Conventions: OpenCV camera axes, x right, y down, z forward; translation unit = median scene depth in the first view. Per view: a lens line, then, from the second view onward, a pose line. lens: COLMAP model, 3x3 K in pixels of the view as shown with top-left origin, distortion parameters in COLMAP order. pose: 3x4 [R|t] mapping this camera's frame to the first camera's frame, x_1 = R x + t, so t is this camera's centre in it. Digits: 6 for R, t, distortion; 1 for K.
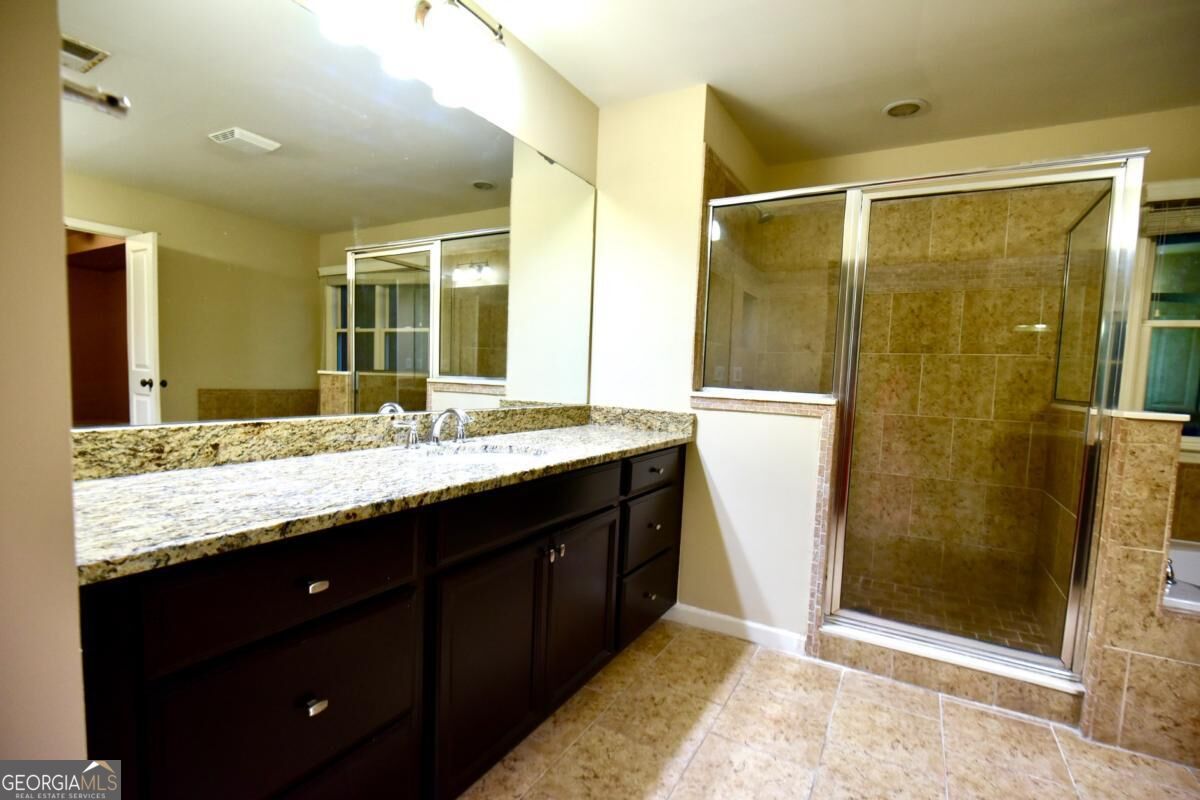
lens RADIAL K [[544.7, 0, 602.4], [0, 544.7, 413.8], [0, 0, 1]] dist [-0.008423, -0.003090]
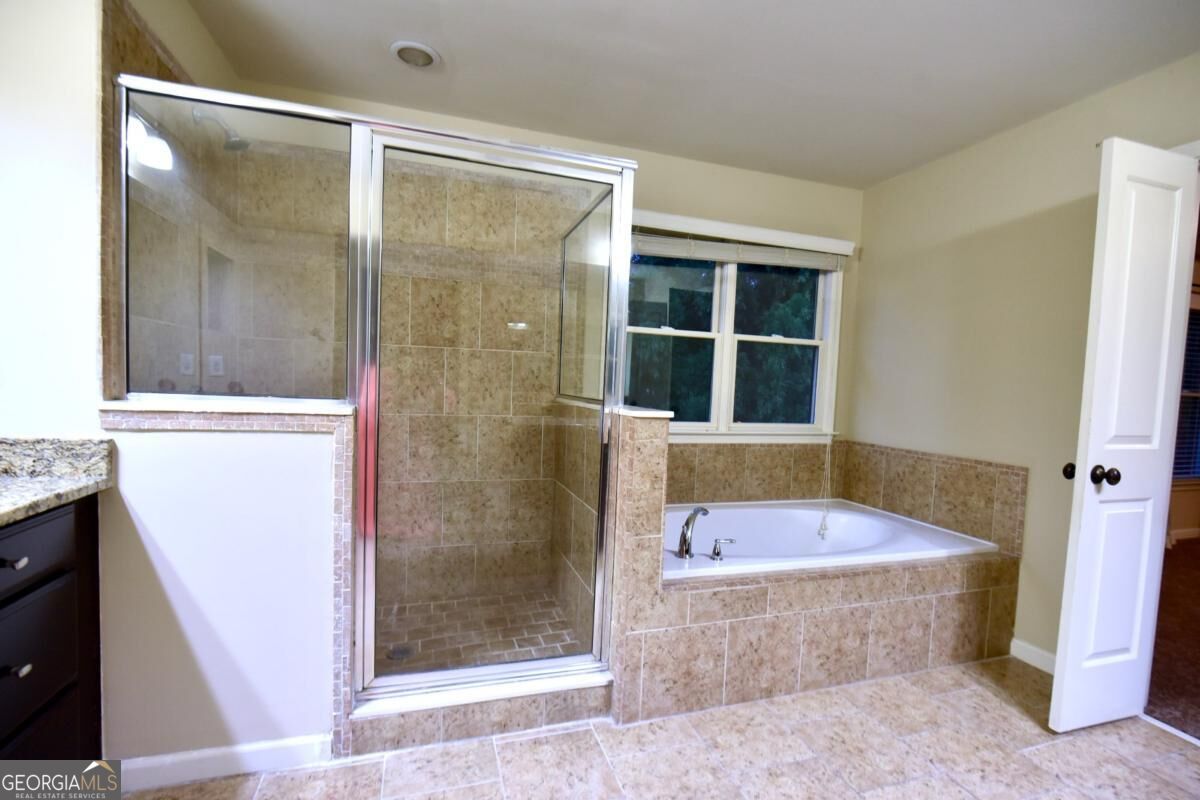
lens RADIAL K [[544.7, 0, 602.4], [0, 544.7, 413.8], [0, 0, 1]] dist [-0.008423, -0.003090]
pose [[0.670128, -0.057748, 0.739995, 0.096291], [0.041379, 0.998325, 0.040436, -0.029224], [-0.741091, 0.003523, 0.671395, 0.221322]]
